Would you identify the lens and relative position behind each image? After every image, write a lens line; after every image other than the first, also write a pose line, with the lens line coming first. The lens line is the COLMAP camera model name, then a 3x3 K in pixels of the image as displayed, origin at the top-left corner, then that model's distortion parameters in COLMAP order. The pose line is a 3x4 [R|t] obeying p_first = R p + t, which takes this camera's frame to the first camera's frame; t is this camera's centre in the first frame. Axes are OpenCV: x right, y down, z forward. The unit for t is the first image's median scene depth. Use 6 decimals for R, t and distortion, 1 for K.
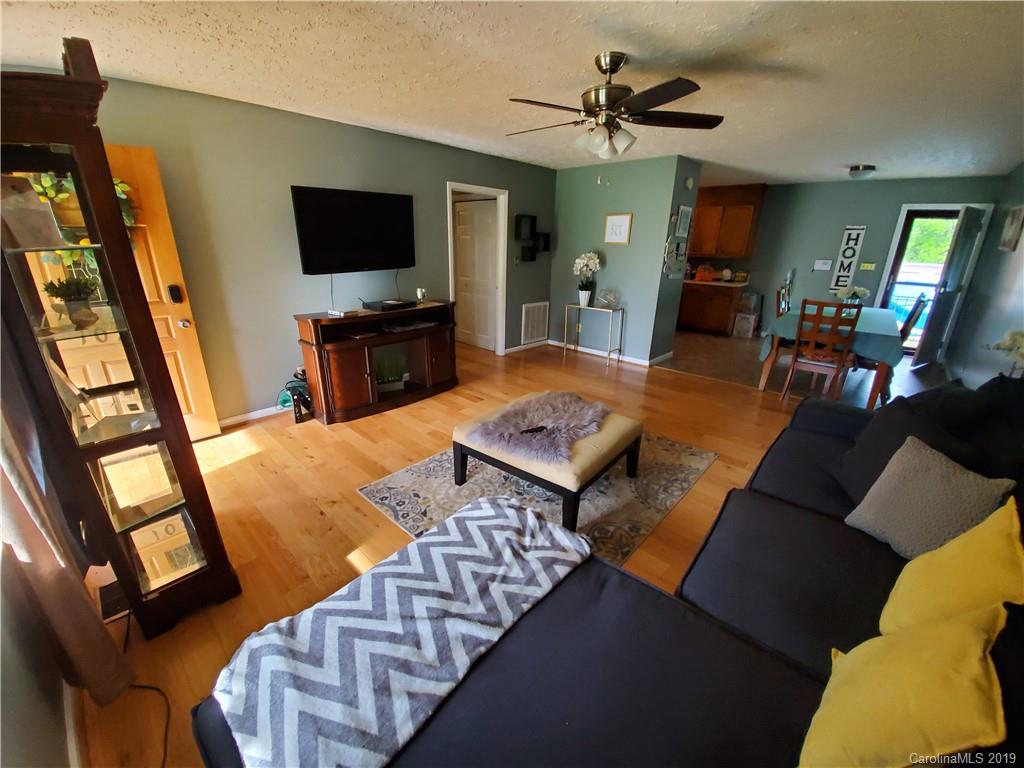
lens RADIAL K [[406.7, 0, 510.3], [0, 406.7, 392.4], [0, 0, 1]] dist [-0.010457, -0.004242]
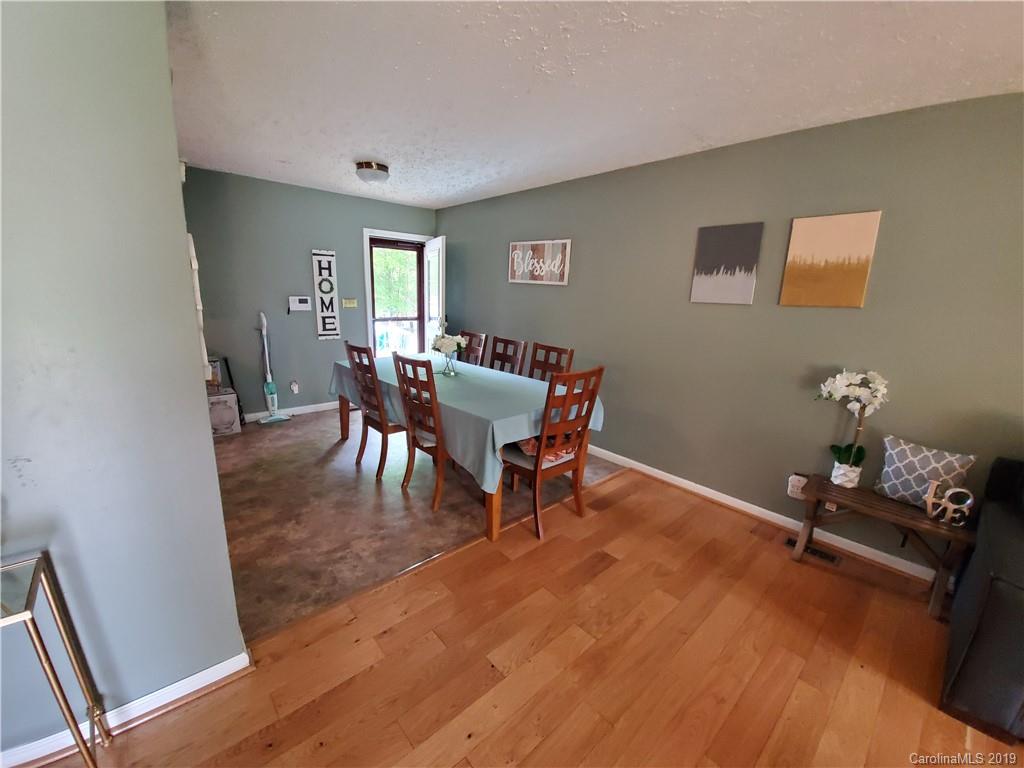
lens RADIAL K [[406.7, 0, 503.6], [0, 406.7, 387.8], [0, 0, 1]] dist [-0.010457, -0.004242]
pose [[0.099419, -0.244003, 0.964665, 0.112258], [0.317862, 0.926461, 0.201581, -0.231624], [-0.942910, 0.286589, 0.169667, 0.649104]]
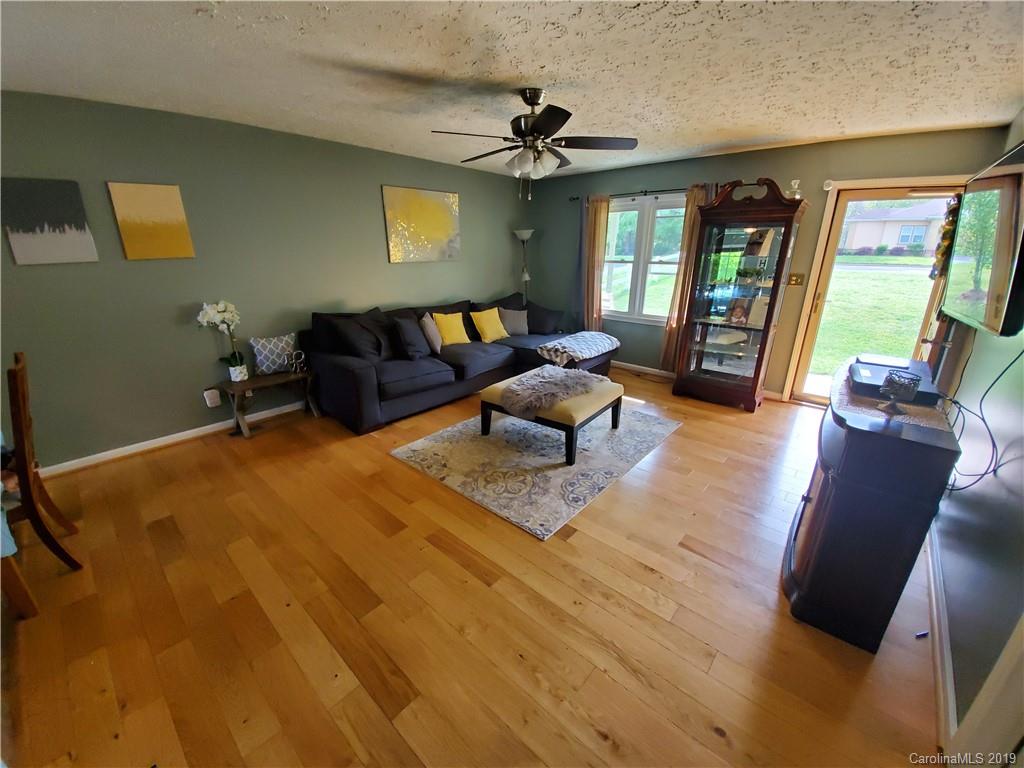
lens RADIAL K [[406.7, 0, 510.3], [0, 406.7, 390.4], [0, 0, 1]] dist [-0.010457, -0.004242]
pose [[-0.999403, -0.009158, -0.033320, 0.130879], [-0.028269, 0.771229, 0.635930, -0.335632], [0.019873, 0.636492, -0.771027, 0.909088]]
